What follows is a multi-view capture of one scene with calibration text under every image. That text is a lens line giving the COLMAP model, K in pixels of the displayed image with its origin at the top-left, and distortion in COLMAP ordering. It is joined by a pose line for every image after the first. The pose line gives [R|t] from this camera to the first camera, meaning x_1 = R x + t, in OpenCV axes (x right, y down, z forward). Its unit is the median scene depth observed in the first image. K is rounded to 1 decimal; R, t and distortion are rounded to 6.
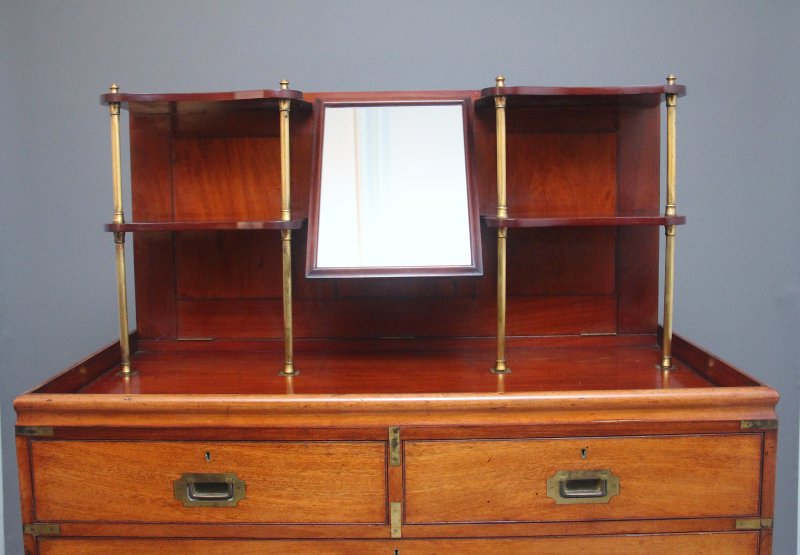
lens RADIAL K [[841.9, 0, 395.7], [0, 841.9, 260.1], [0, 0, 1]] dist [-0.068411, 0.000000]
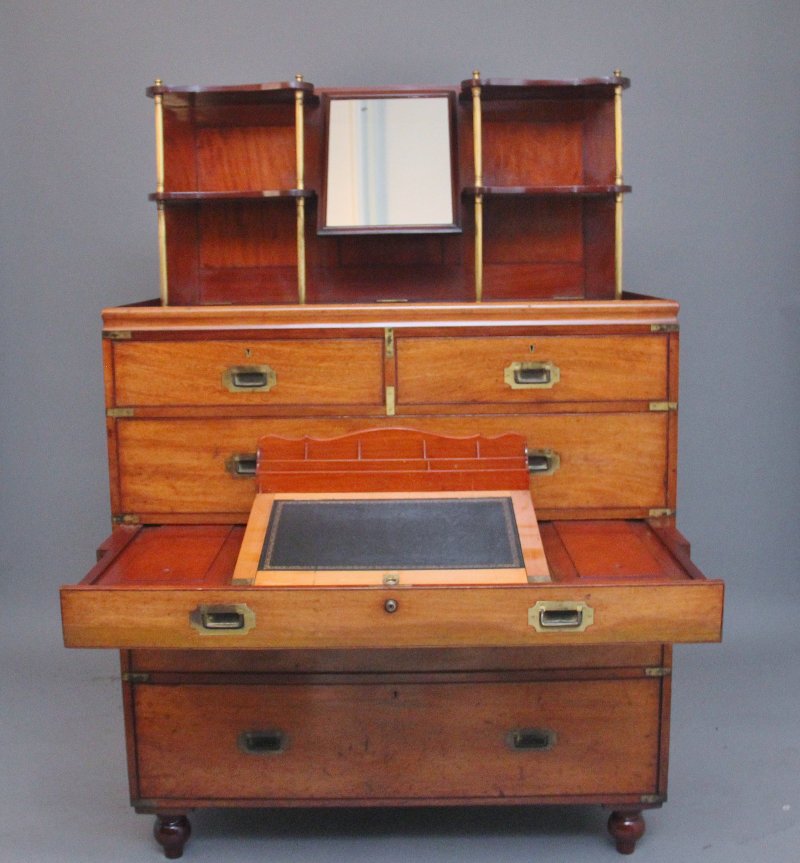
lens RADIAL K [[1205.1, 0, 387.4], [0, 1205.1, 444.6], [0, 0, 1]] dist [-0.164499, 0.000000]
pose [[0.999978, -0.001055, -0.006611, 0.007965], [0.001433, 0.998350, 0.057407, 0.271123], [0.006539, -0.057415, 0.998329, -0.902441]]
